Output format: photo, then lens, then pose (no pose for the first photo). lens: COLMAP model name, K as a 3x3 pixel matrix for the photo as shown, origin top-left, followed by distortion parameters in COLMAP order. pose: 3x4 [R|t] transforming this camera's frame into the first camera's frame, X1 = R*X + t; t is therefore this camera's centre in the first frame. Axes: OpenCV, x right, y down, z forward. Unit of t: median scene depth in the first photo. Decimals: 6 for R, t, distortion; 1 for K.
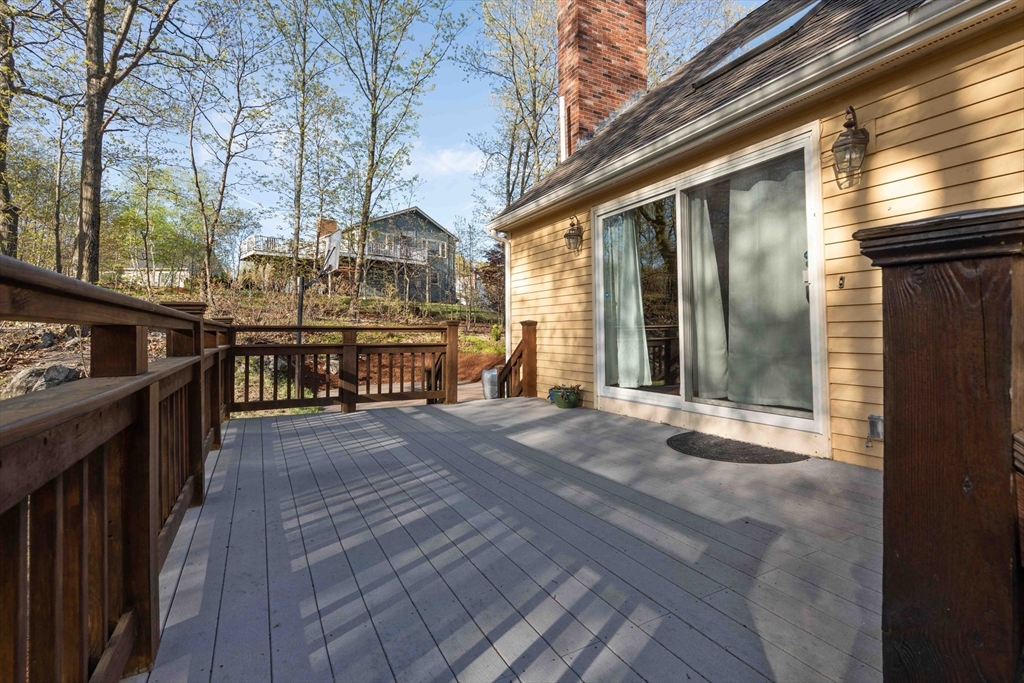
lens RADIAL K [[465.5, 0, 511.6], [0, 465.5, 334.7], [0, 0, 1]] dist [-0.000458, 0.000414]
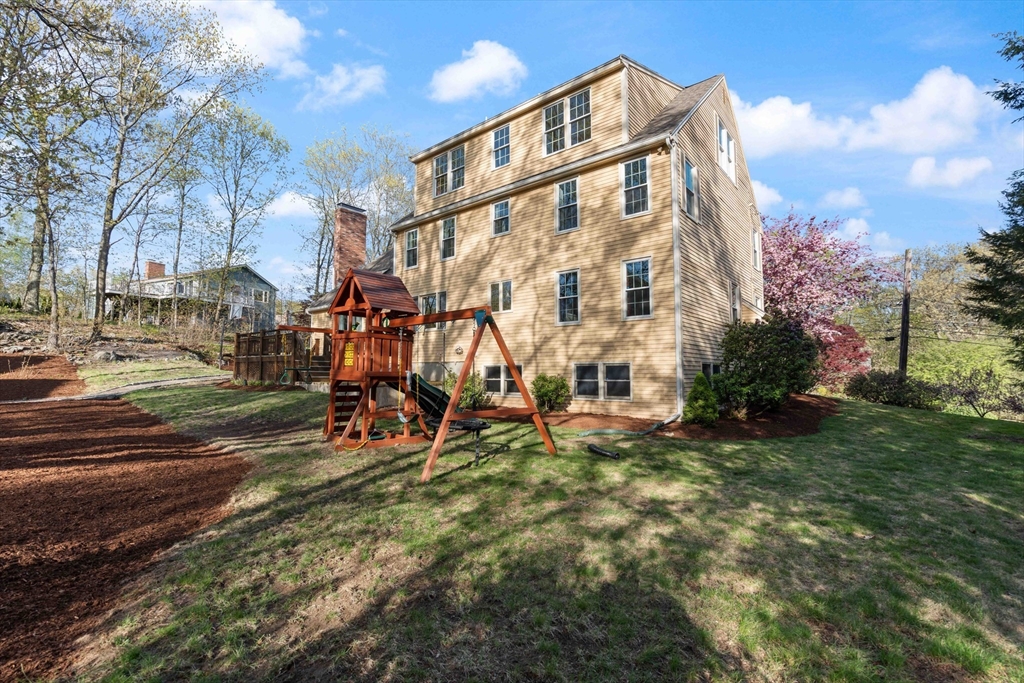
lens RADIAL K [[465.5, 0, 514.5], [0, 465.5, 339.3], [0, 0, 1]] dist [-0.000458, 0.000414]
pose [[0.924976, 0.040109, 0.377902, 0.044036], [-0.009383, 0.996522, -0.082799, 0.131184], [-0.379909, 0.073041, 0.922136, -1.425495]]
